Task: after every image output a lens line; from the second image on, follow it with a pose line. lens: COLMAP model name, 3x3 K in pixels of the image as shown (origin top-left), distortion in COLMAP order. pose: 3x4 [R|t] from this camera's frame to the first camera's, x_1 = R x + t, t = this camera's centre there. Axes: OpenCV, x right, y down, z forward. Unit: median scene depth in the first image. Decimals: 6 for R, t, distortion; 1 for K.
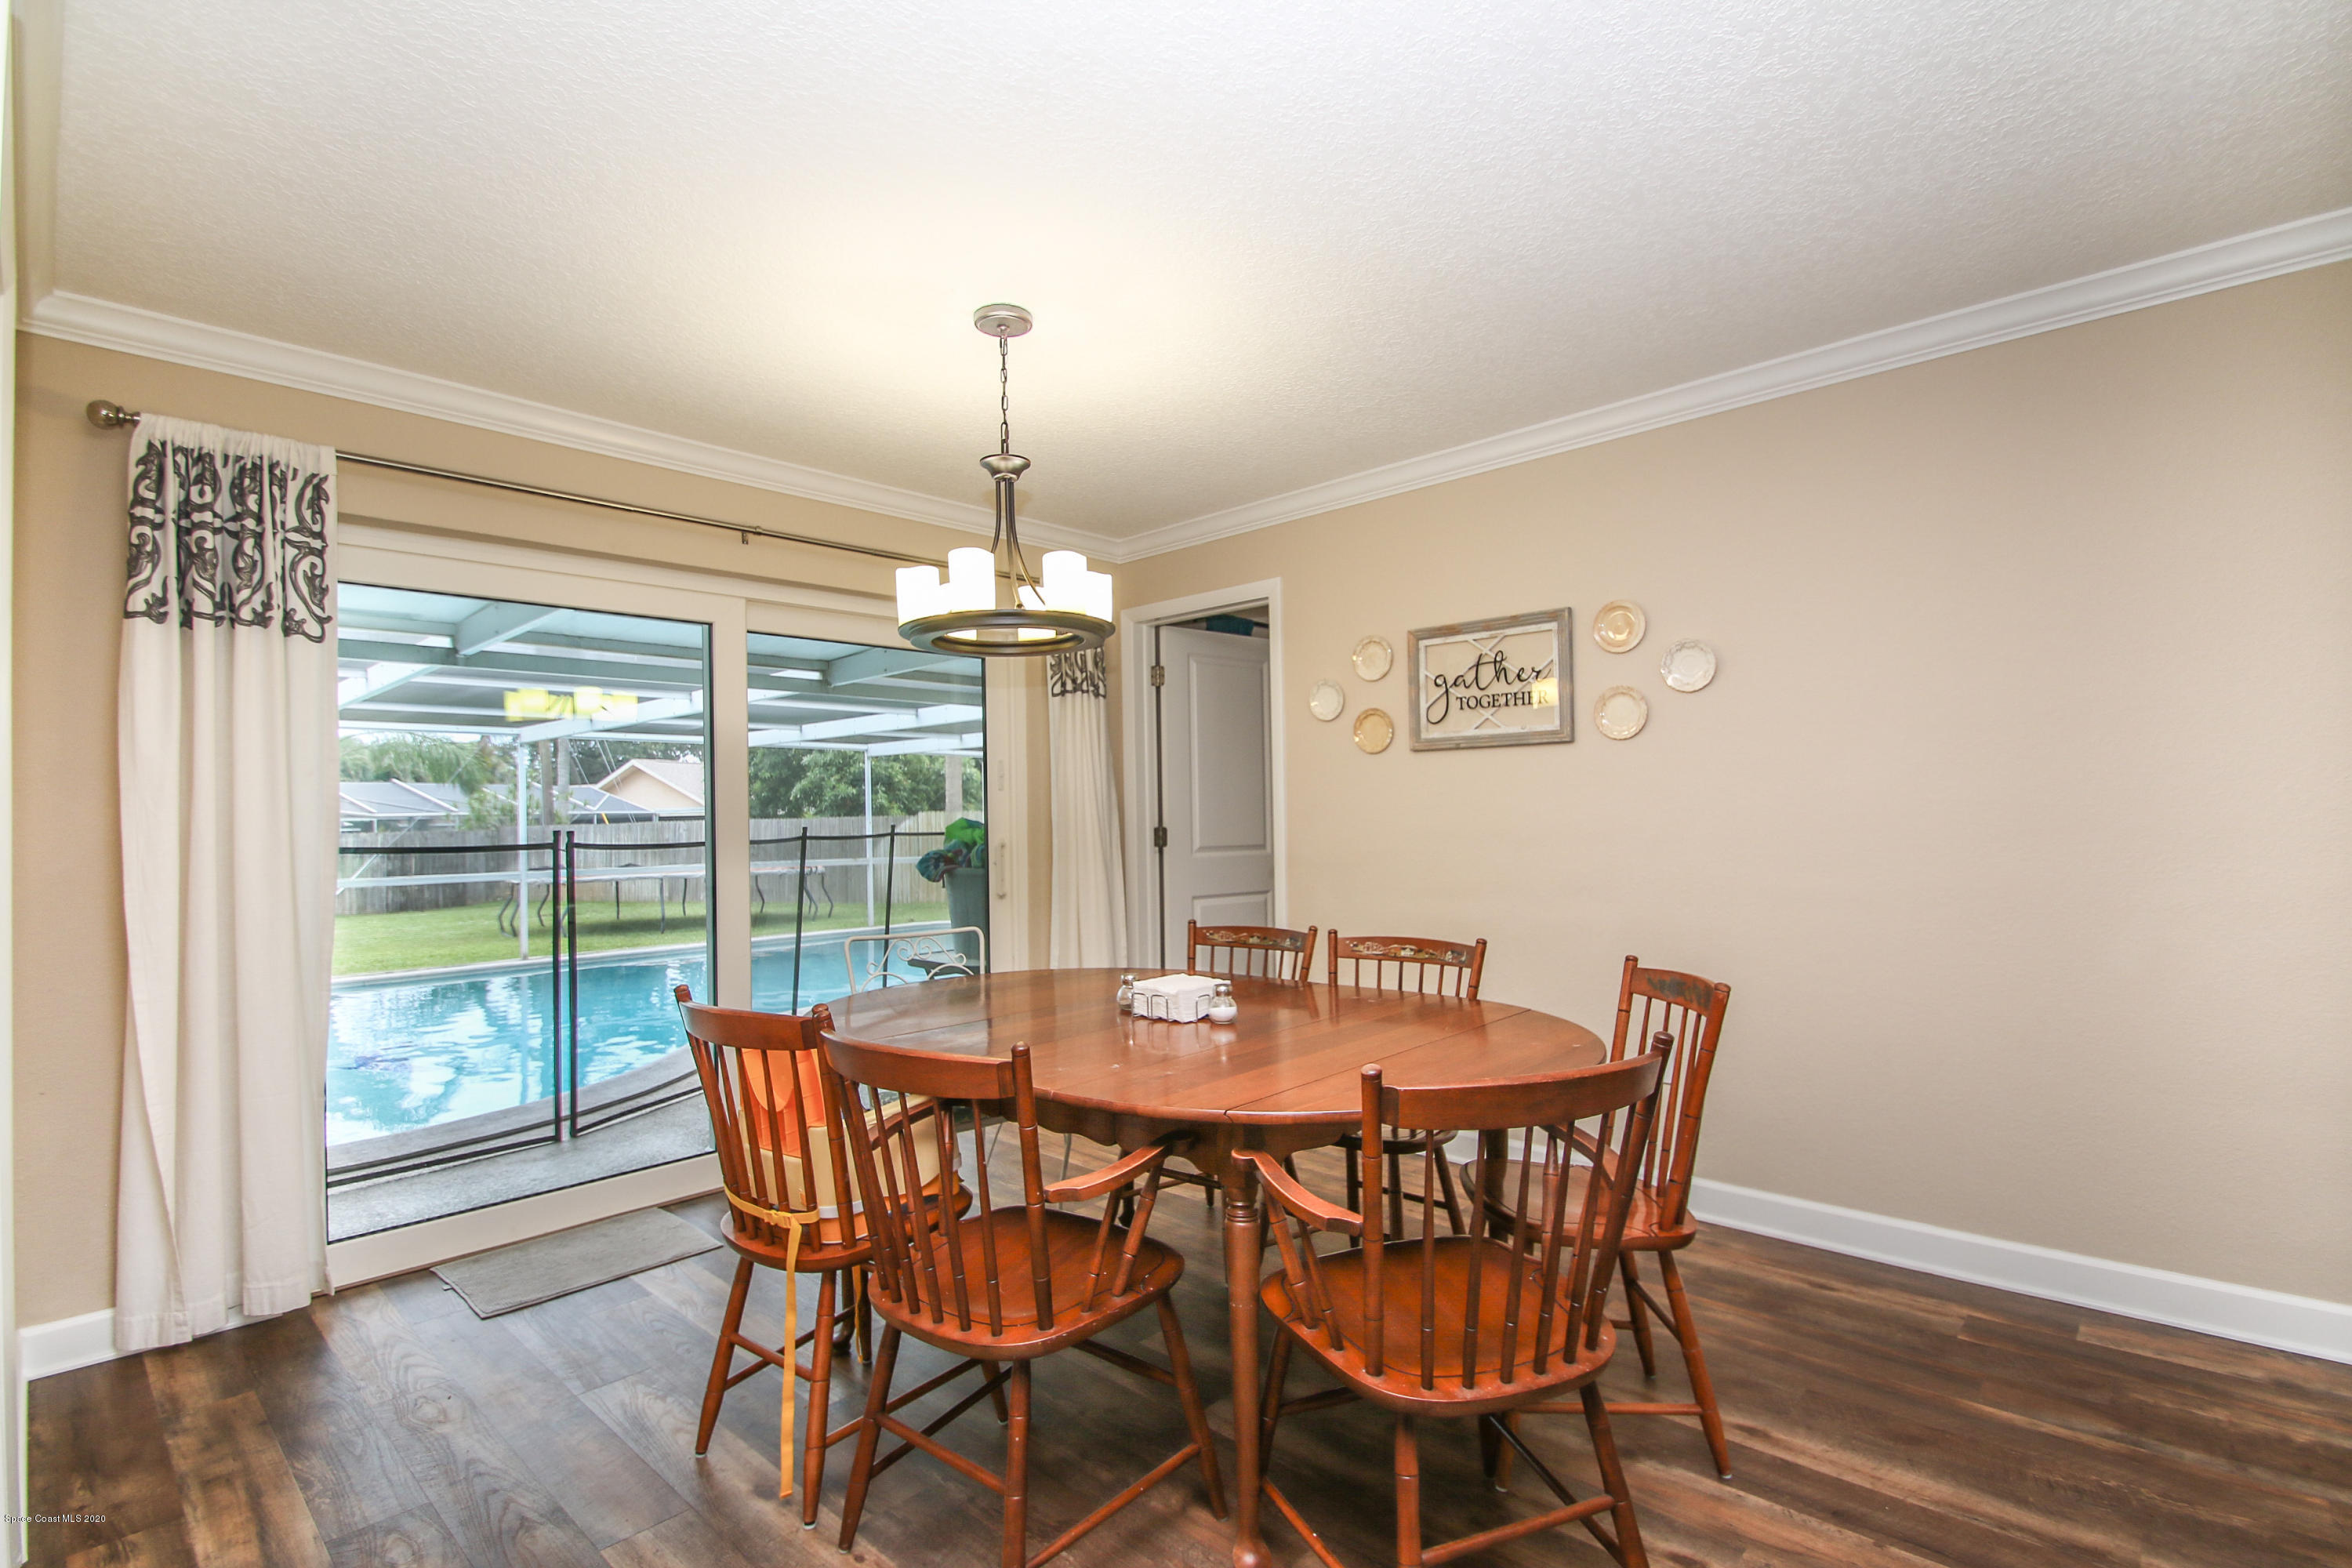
lens RADIAL K [[1083.8, 0, 1182.1], [0, 1083.8, 803.3], [0, 0, 1]] dist [0.015865, -0.015695]
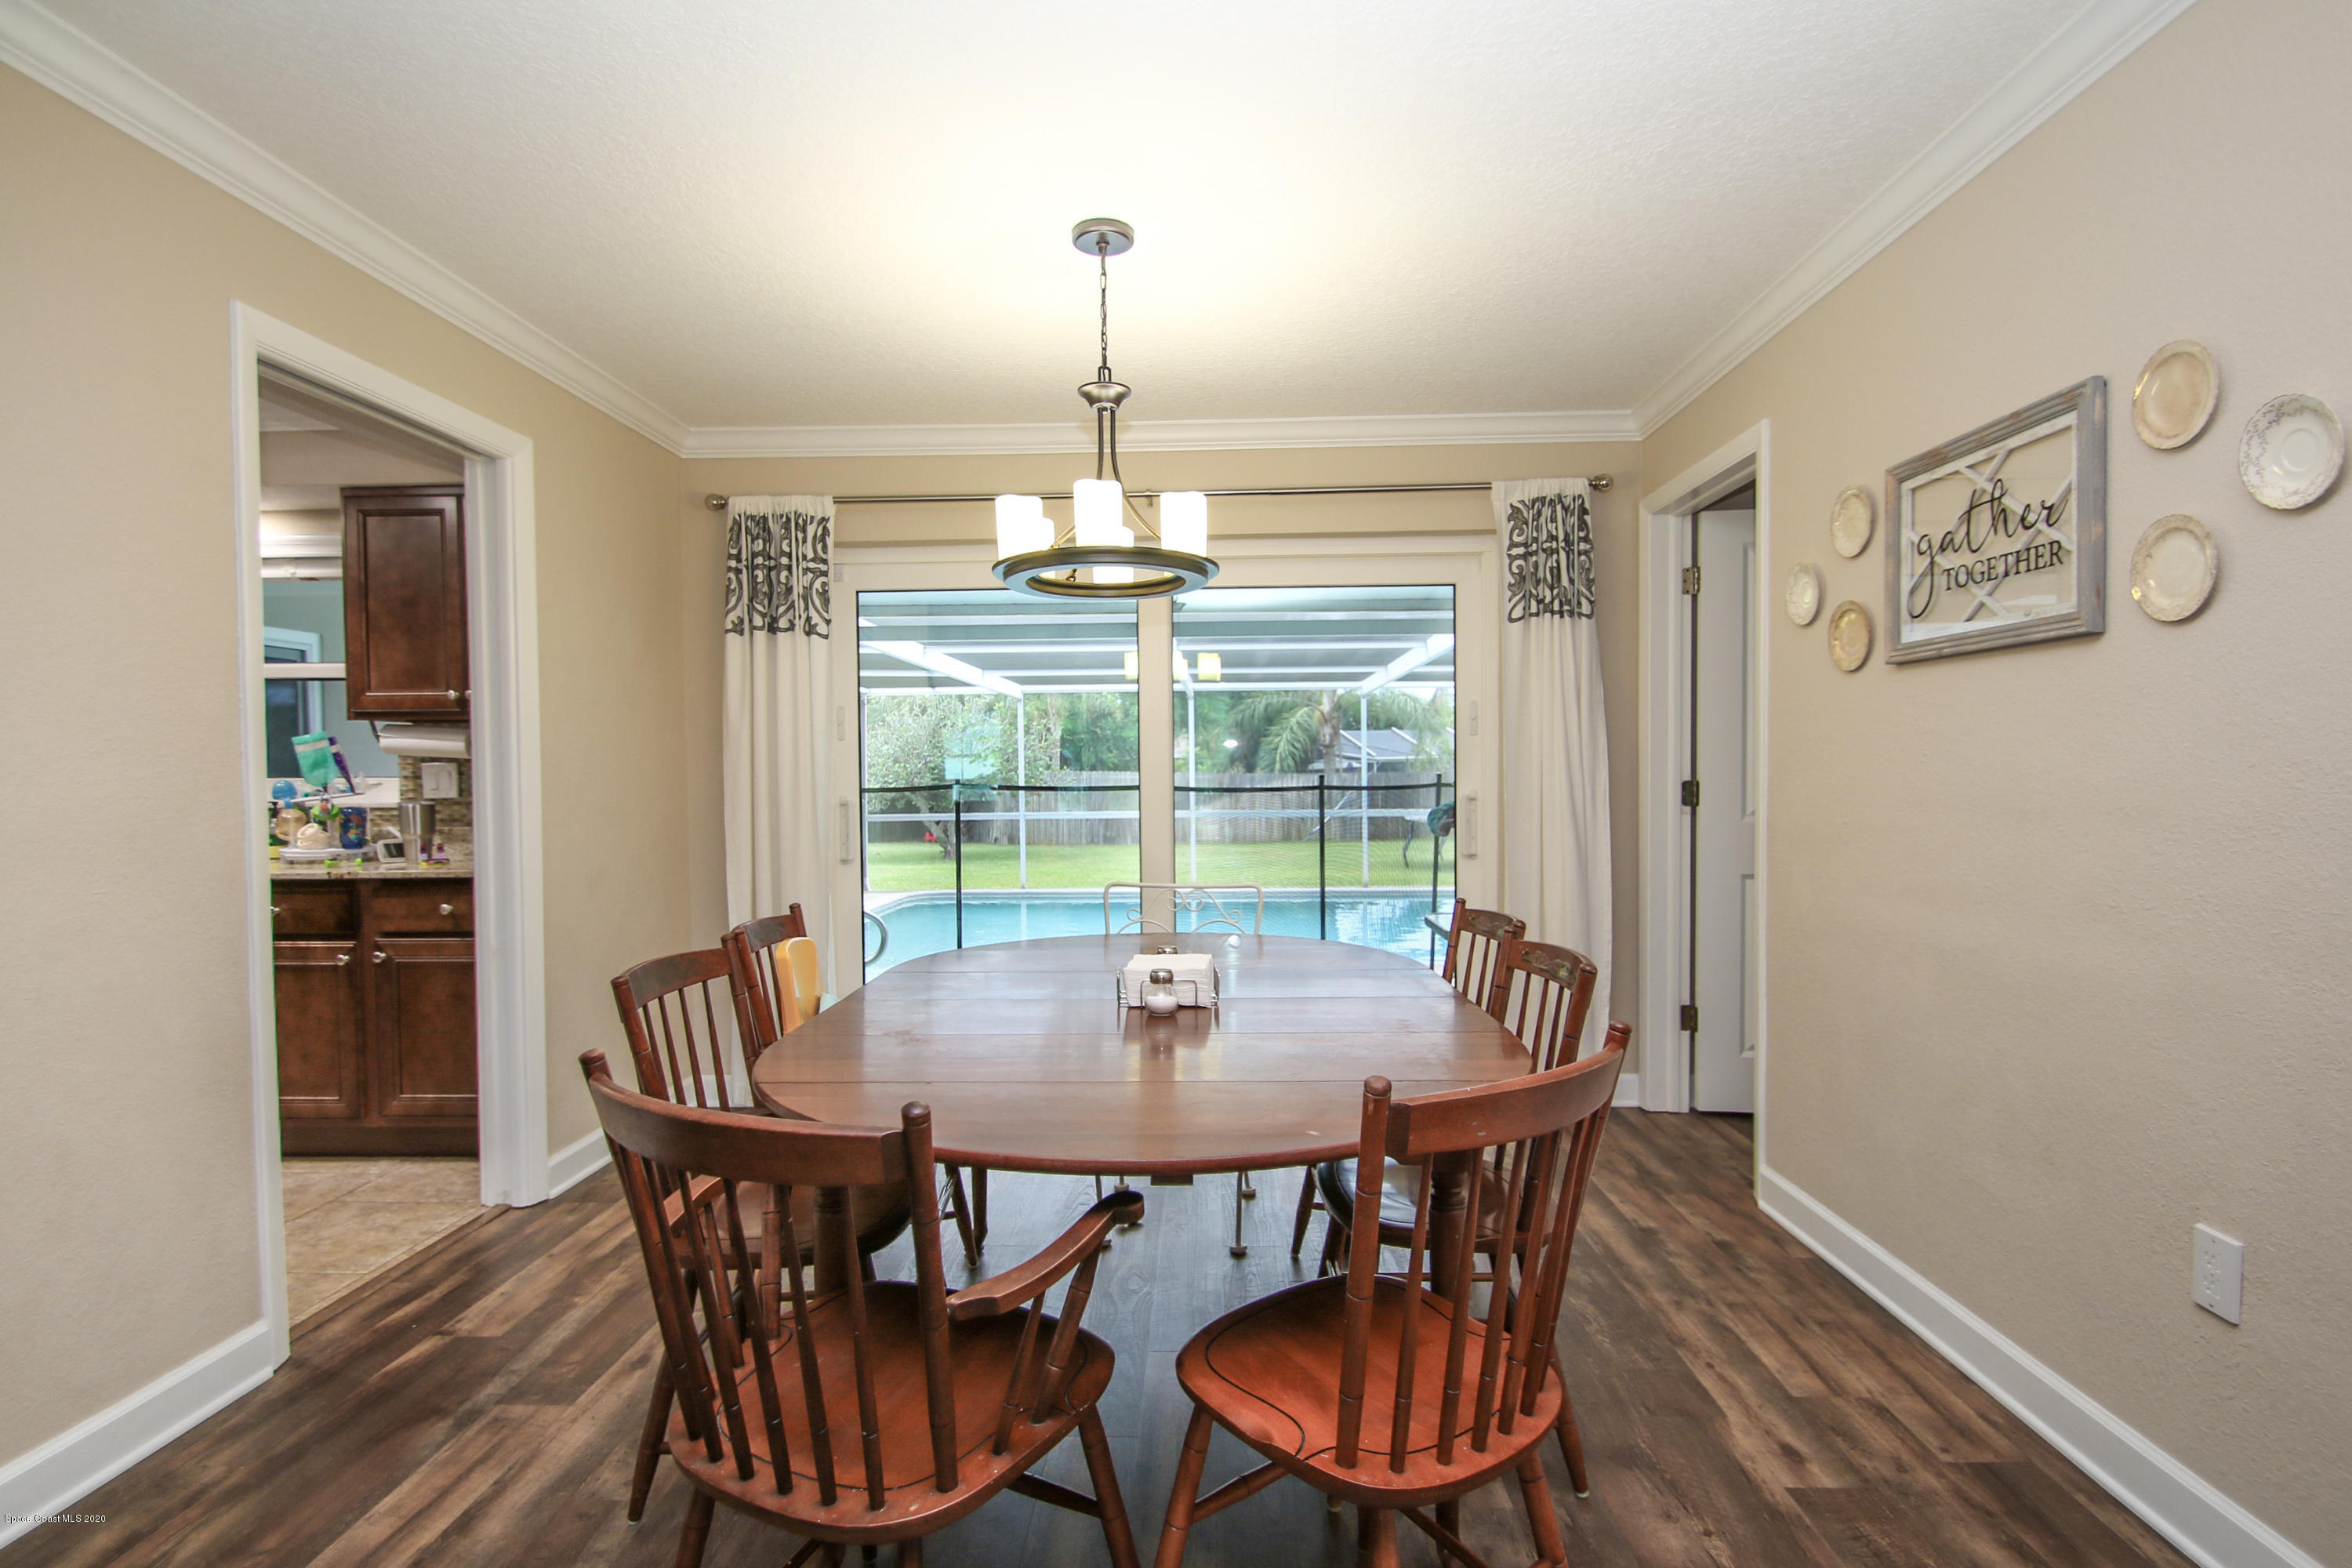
lens RADIAL K [[1127.3, 0, 1203.6], [0, 1127.3, 799.1], [0, 0, 1]] dist [0.000573, -0.017830]
pose [[0.657385, 0.030446, -0.752940, 0.480284], [0.004211, 0.999019, 0.044073, -0.002966], [0.753543, -0.032144, 0.656612, 0.316177]]
